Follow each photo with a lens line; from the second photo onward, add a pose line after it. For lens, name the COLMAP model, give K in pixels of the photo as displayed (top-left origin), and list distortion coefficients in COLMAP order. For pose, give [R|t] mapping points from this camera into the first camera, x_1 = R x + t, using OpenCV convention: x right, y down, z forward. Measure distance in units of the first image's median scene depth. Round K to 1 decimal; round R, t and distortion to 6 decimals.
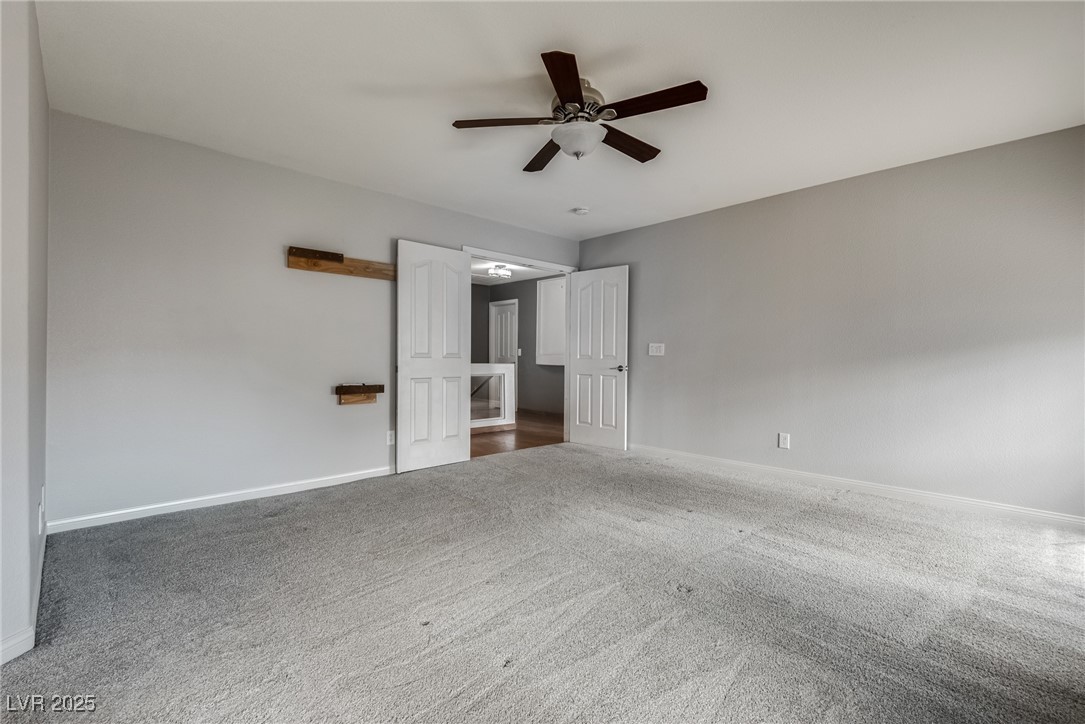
lens RADIAL K [[505.1, 0, 535.0], [0, 505.1, 357.5], [0, 0, 1]] dist [0.000129, -0.000642]
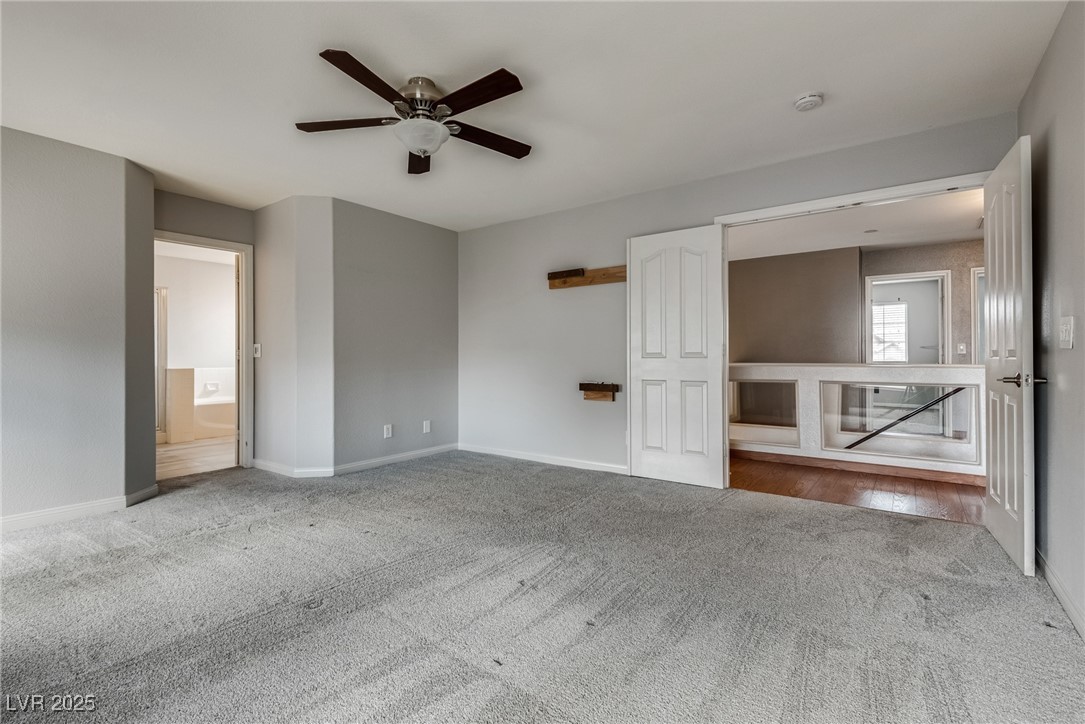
lens RADIAL K [[505.1, 0, 533.4], [0, 505.1, 357.9], [0, 0, 1]] dist [0.000129, -0.000642]
pose [[0.138979, -0.004831, -0.990283, 0.702911], [0.003696, 0.999984, -0.004360, 0.003302], [0.990288, -0.003055, 0.138995, 0.695599]]
